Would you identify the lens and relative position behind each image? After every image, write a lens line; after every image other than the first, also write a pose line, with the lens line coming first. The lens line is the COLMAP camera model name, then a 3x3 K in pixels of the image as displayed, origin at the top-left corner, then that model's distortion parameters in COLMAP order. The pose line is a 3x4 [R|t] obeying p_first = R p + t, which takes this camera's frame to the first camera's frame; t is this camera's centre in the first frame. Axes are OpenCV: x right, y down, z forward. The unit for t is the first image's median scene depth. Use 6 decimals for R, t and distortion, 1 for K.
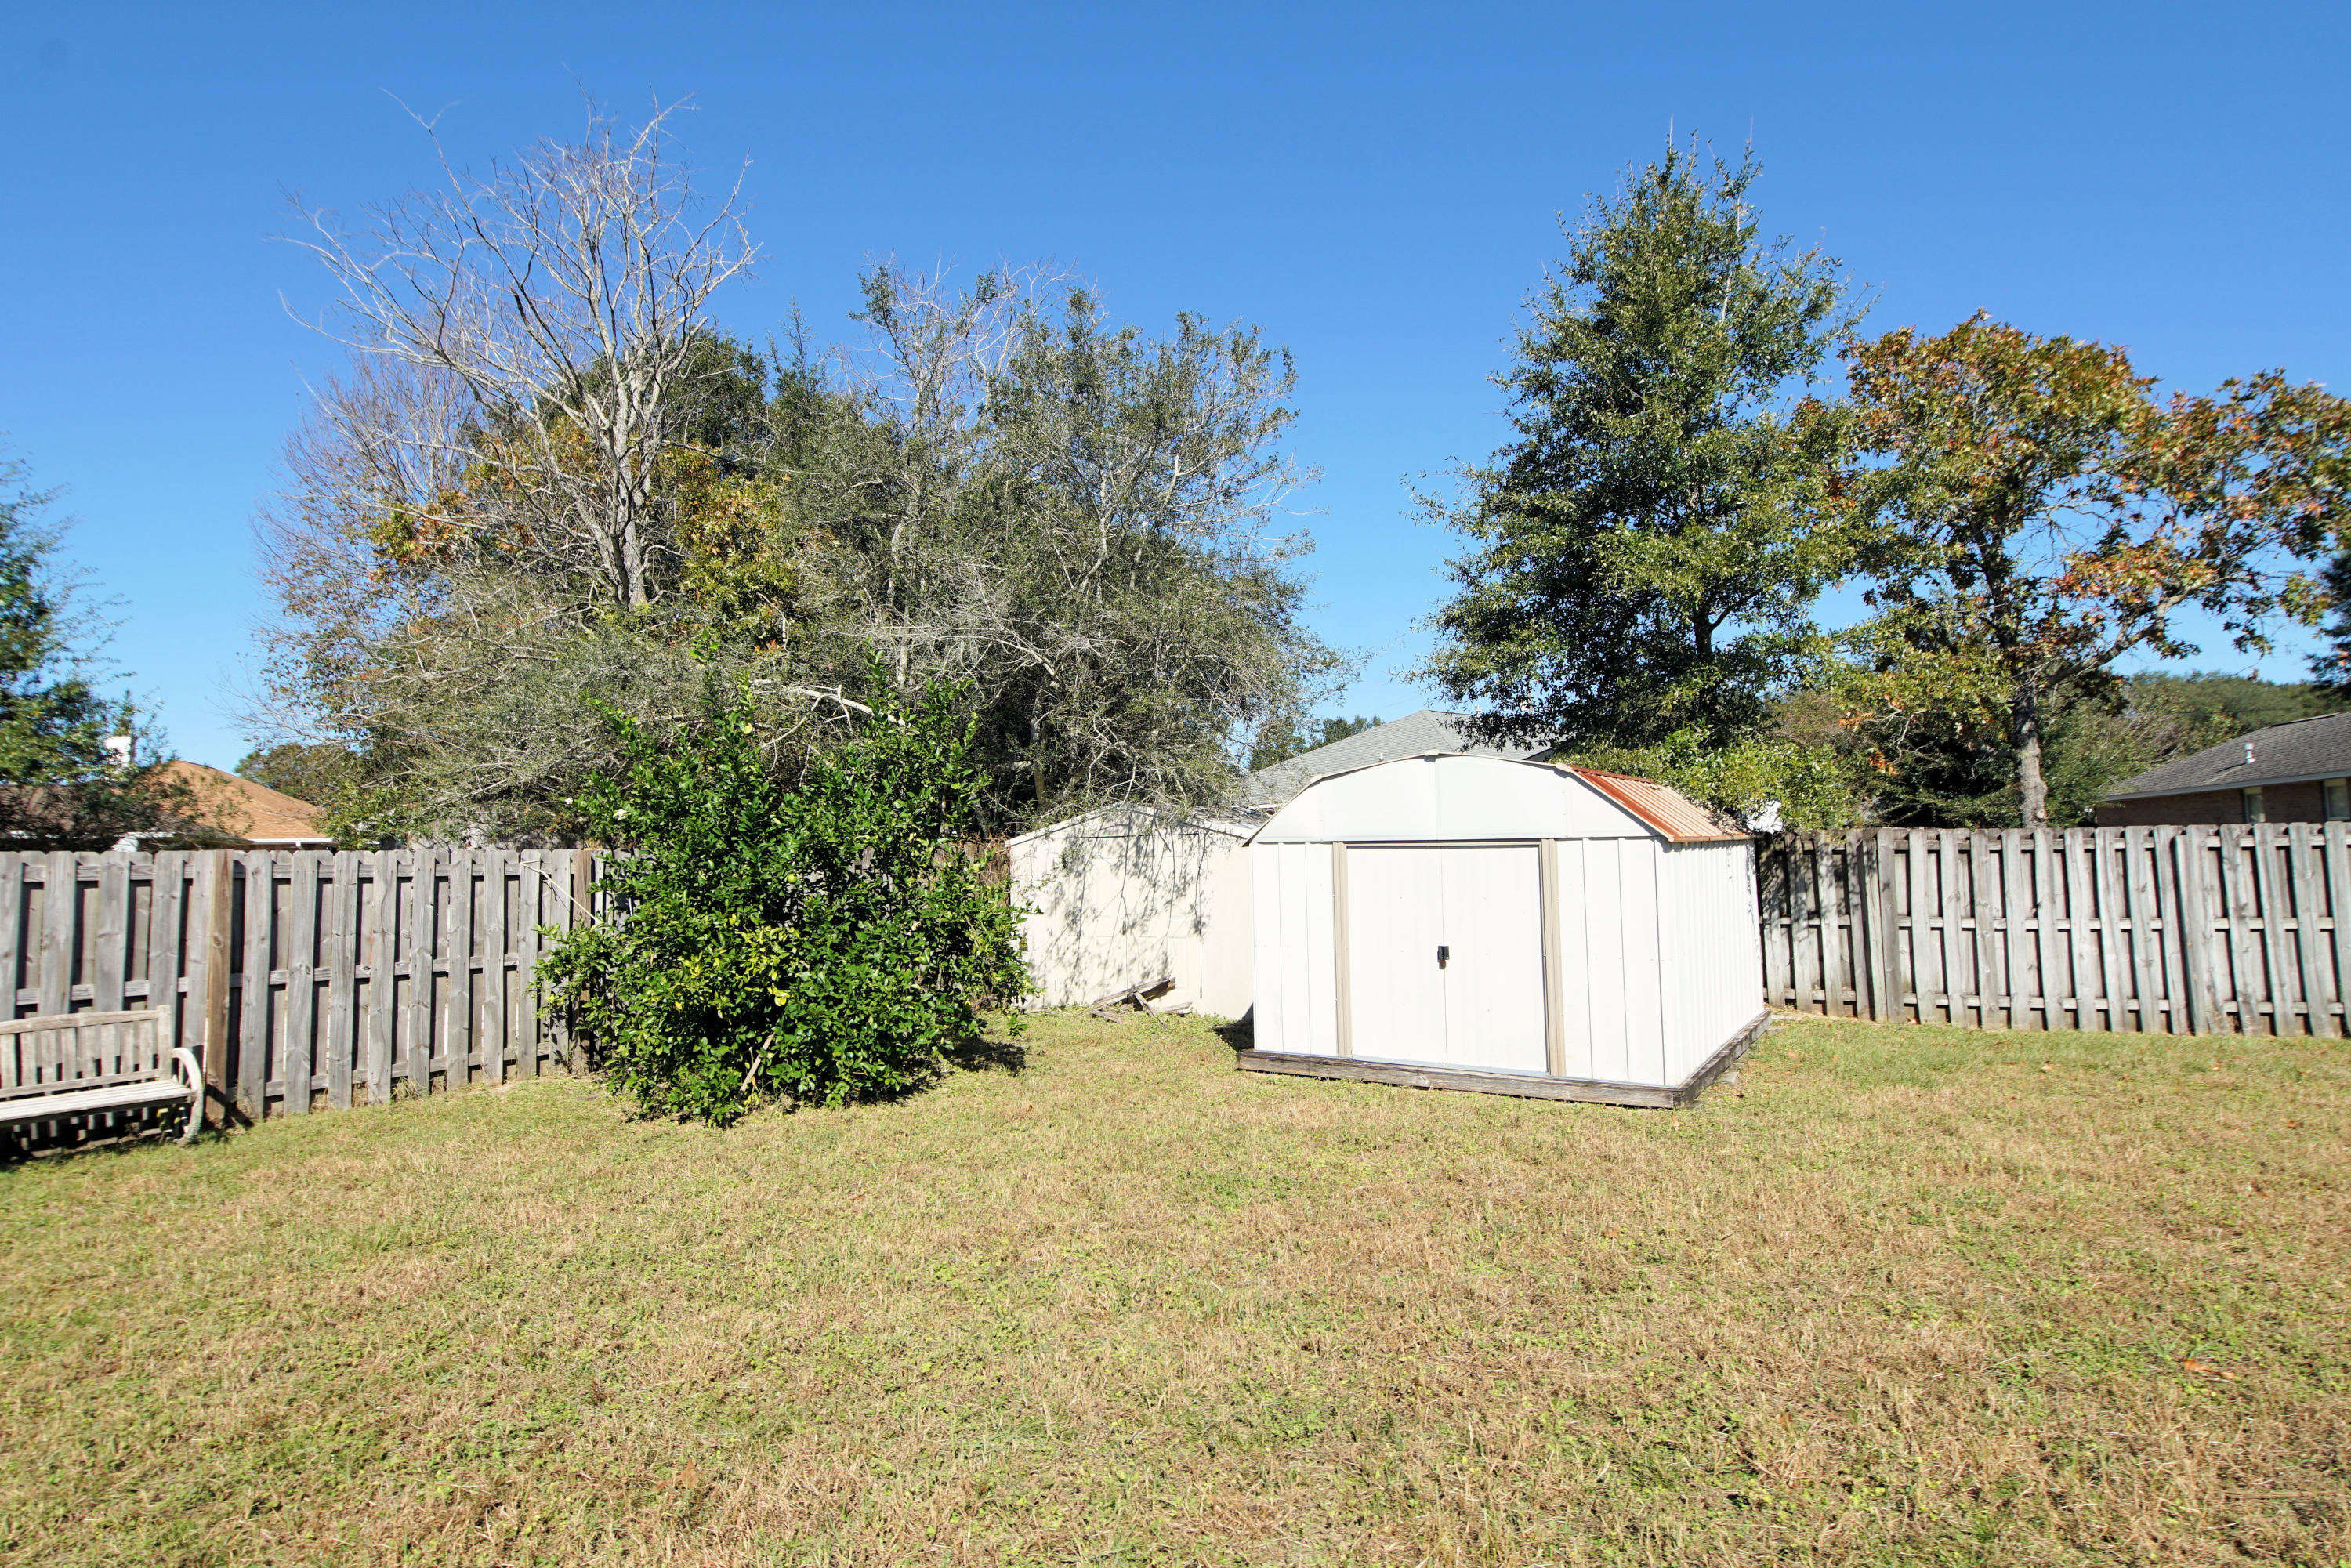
lens RADIAL K [[1249.6, 0, 1176.9], [0, 1249.6, 772.9], [0, 0, 1]] dist [0.011975, -0.011652]
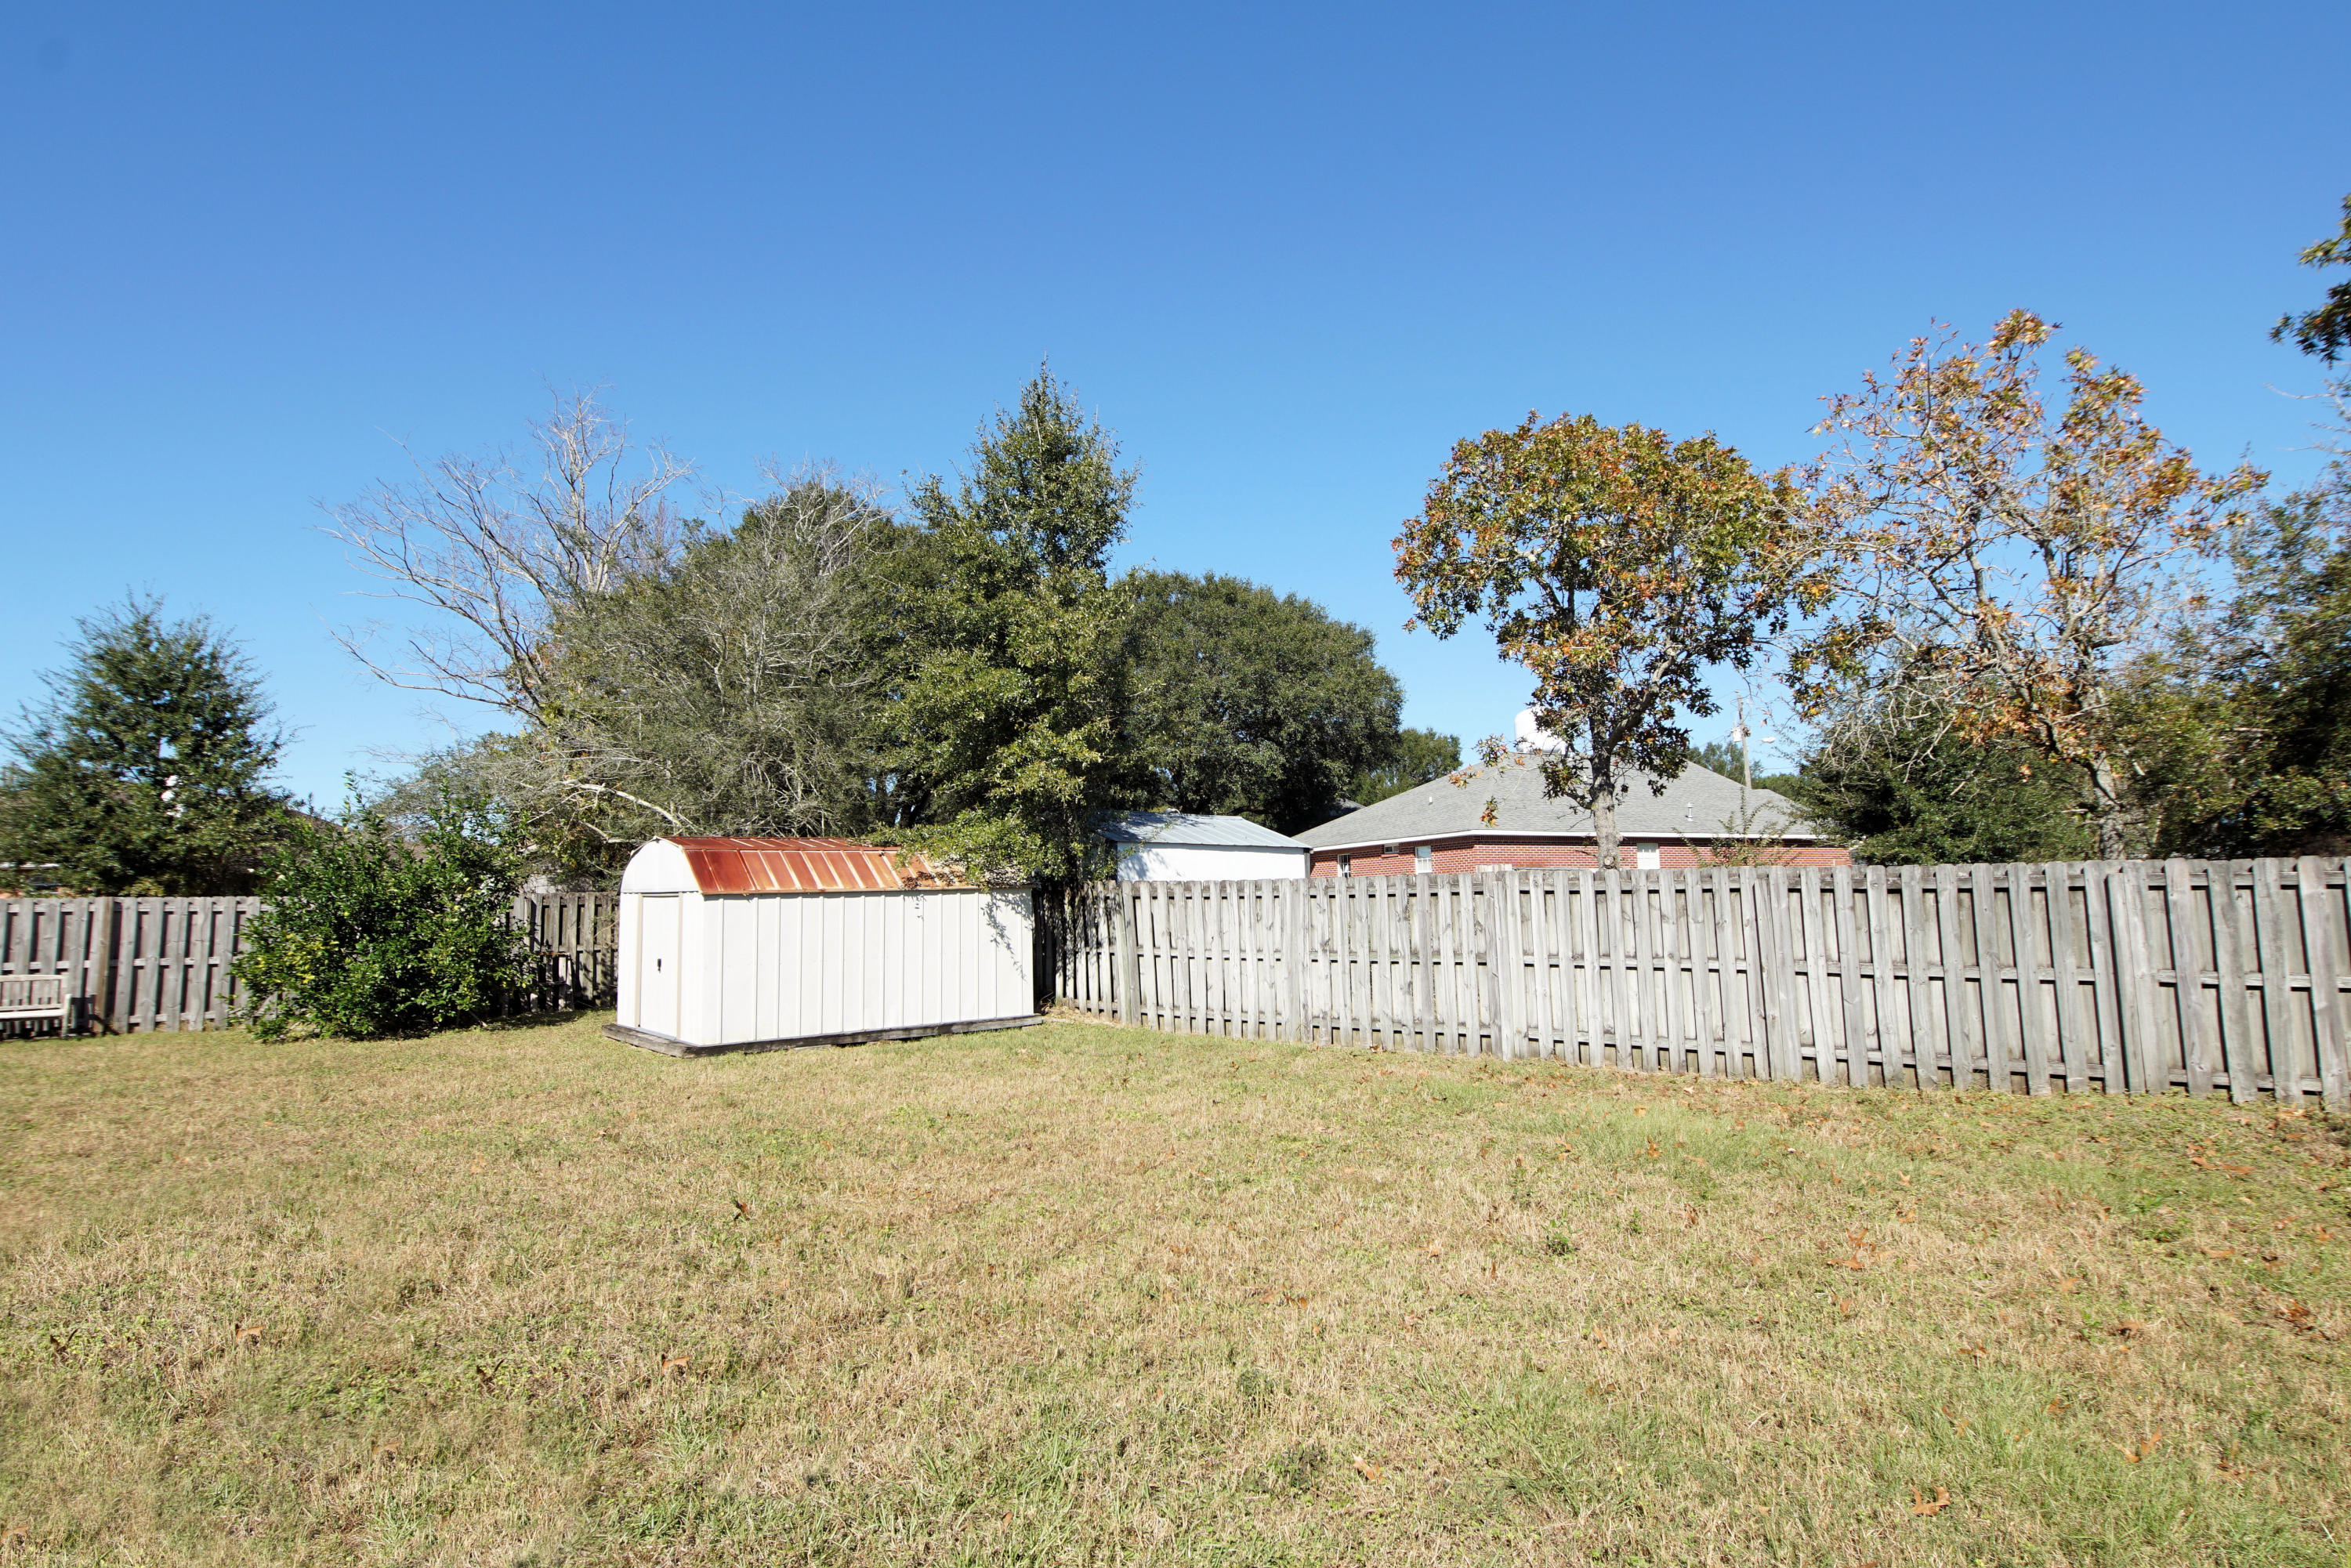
lens RADIAL K [[1249.6, 0, 1172.6], [0, 1249.6, 786.1], [0, 0, 1]] dist [0.011975, -0.011652]
pose [[0.946852, -0.025557, -0.320654, 1.447818], [0.021005, 0.999624, -0.017646, -0.043597], [0.320984, 0.009973, 0.947032, -0.337600]]
